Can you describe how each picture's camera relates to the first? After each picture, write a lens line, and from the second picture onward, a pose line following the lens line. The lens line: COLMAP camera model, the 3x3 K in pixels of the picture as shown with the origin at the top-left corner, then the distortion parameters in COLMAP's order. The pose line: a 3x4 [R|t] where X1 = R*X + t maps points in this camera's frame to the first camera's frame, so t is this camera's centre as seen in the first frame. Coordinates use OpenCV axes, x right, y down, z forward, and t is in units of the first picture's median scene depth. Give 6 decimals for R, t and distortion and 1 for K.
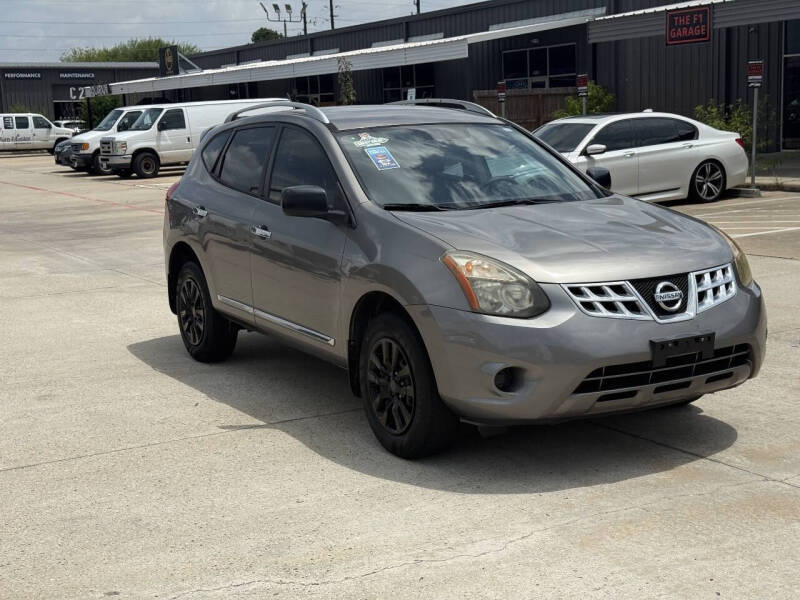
lens RADIAL K [[1117.7, 0, 395.7], [0, 1117.7, 303.8], [0, 0, 1]] dist [0.119712, 0.000000]
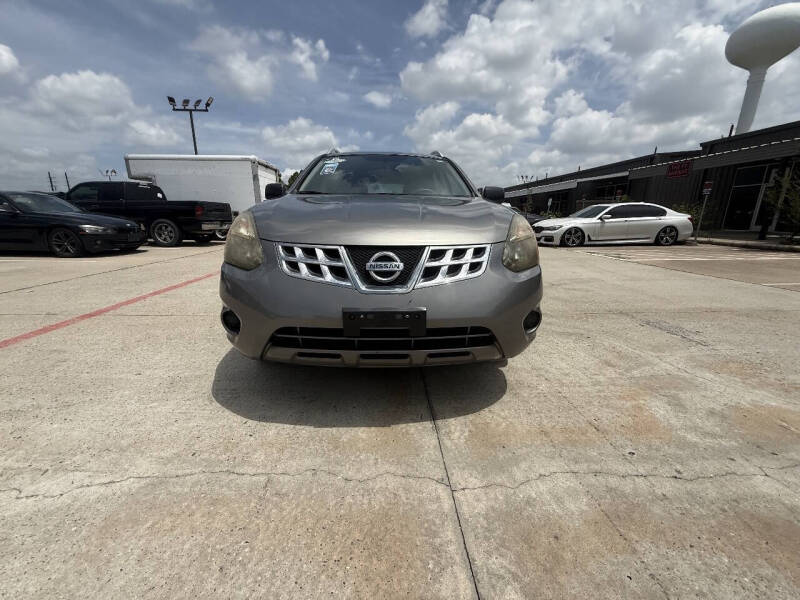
lens RADIAL K [[316.8, 0, 395.4], [0, 316.8, 301.4], [0, 0, 1]] dist [0.001716, -0.002070]
pose [[0.883251, 0.160834, -0.440455, 0.315013], [-0.114148, 0.984827, 0.130711, -0.011739], [0.454795, -0.065174, 0.888208, 0.634269]]
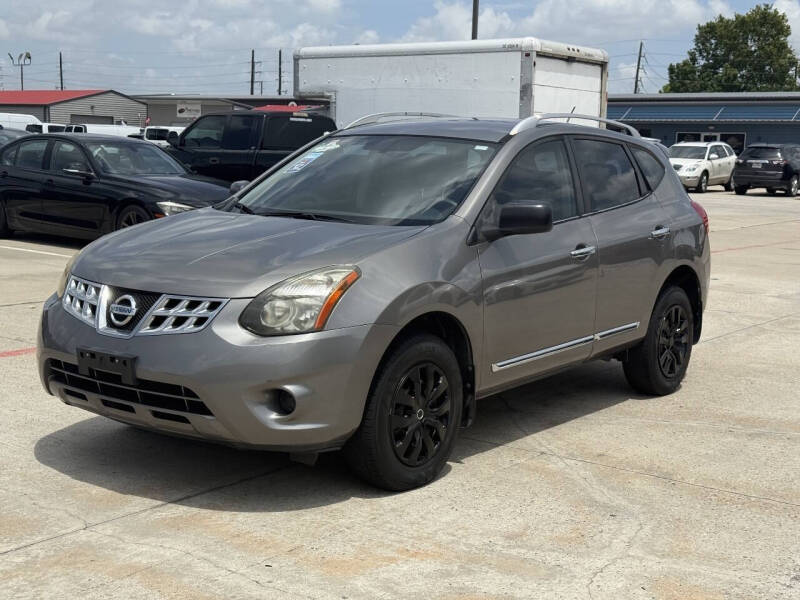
lens RADIAL K [[1117.7, 0, 394.2], [0, 1117.7, 285.9], [0, 0, 1]] dist [0.119712, 0.000000]
pose [[0.390040, 0.160510, -0.906700, 1.003701], [-0.191556, 0.977291, 0.090604, -0.132885], [0.900653, 0.138345, 0.411929, 0.676299]]
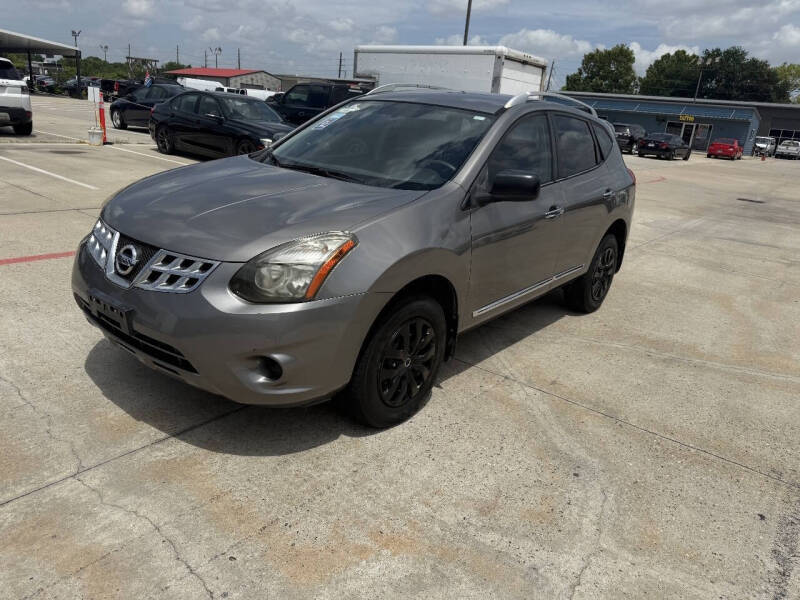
lens RADIAL K [[566.8, 0, 399.8], [0, 566.8, 292.0], [0, 0, 1]] dist [0.035827, -0.036832]
pose [[0.362957, 0.347625, -0.864534, 0.650025], [-0.250120, 0.930101, 0.268982, -0.147477], [0.897609, 0.118609, 0.424535, 0.840298]]
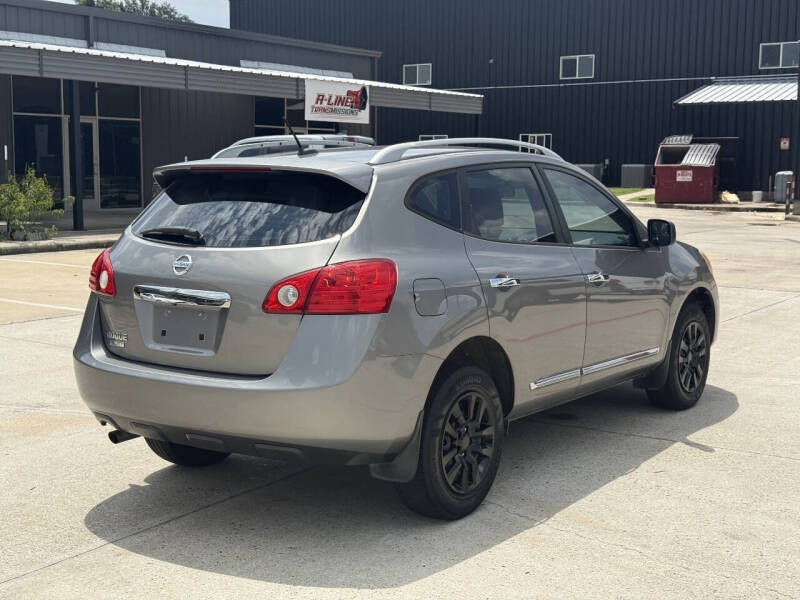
lens RADIAL K [[1117.7, 0, 400.3], [0, 1117.7, 295.9], [0, 0, 1]] dist [0.119712, 0.000000]
pose [[-0.423438, -0.077042, 0.902643, -0.998338], [0.155625, 0.975379, 0.156255, -0.248402], [-0.892458, 0.206639, -0.401023, 1.689546]]
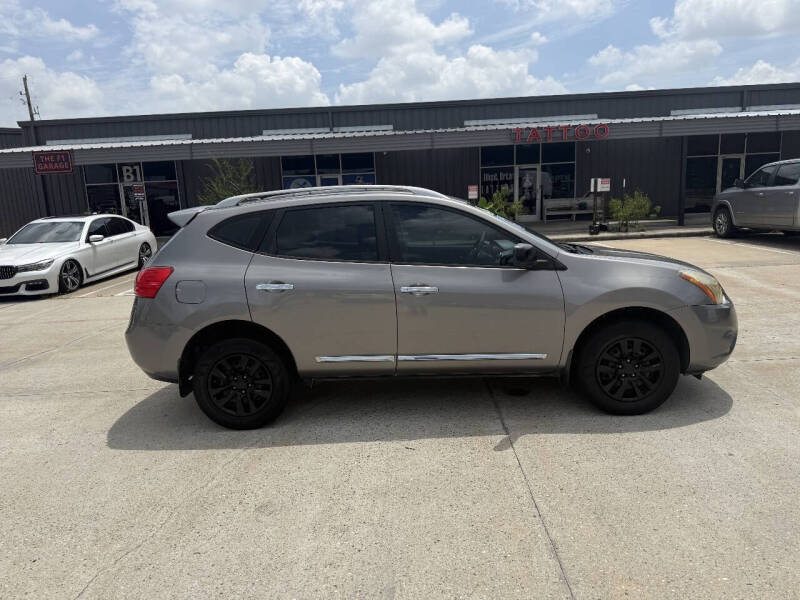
lens RADIAL K [[566.8, 0, 406.2], [0, 566.8, 292.8], [0, 0, 1]] dist [0.035827, -0.036832]
pose [[0.522826, -0.134543, 0.841755, -0.709259], [0.168940, 0.984233, 0.052385, -0.106180], [-0.835531, 0.114818, 0.537312, 0.751529]]
